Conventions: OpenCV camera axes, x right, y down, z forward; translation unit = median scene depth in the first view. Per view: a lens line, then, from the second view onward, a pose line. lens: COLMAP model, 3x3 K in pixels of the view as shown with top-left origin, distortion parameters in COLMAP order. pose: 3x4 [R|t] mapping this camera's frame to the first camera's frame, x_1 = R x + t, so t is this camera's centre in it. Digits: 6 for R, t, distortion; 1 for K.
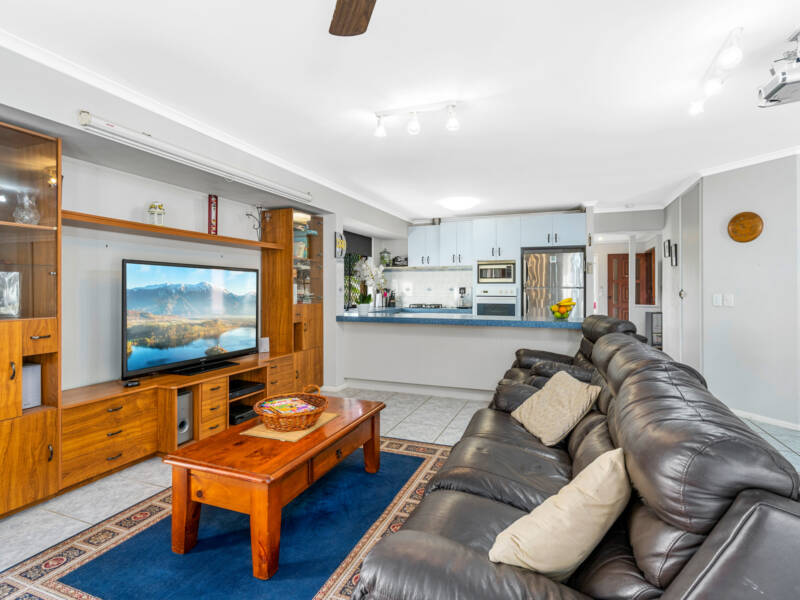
lens RADIAL K [[415.0, 0, 398.7], [0, 415.0, 295.0], [0, 0, 1]] dist [-0.004366, -0.000572]
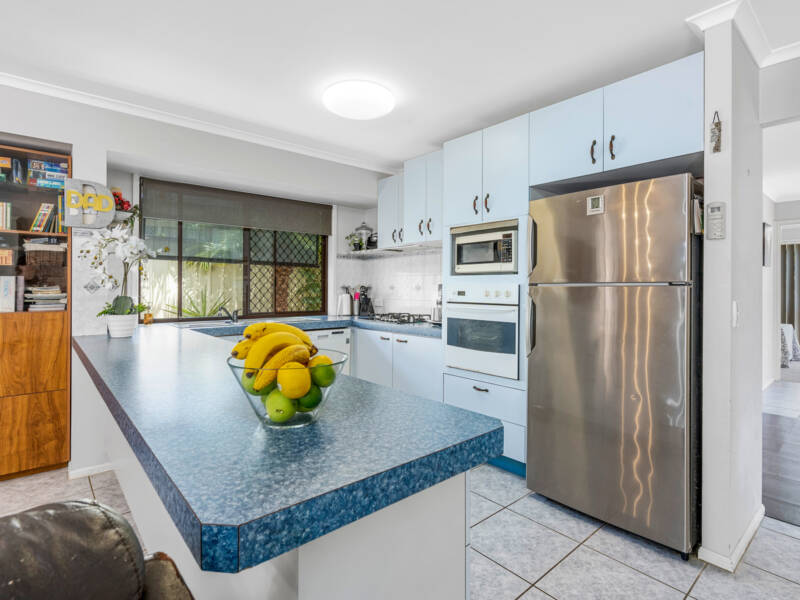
lens RADIAL K [[415.0, 0, 401.7], [0, 415.0, 295.1], [0, 0, 1]] dist [-0.004366, -0.000572]
pose [[0.887485, 0.010846, -0.460710, 0.362576], [-0.008361, 0.999937, 0.007434, -0.008700], [0.460761, -0.002746, 0.887520, 0.560930]]
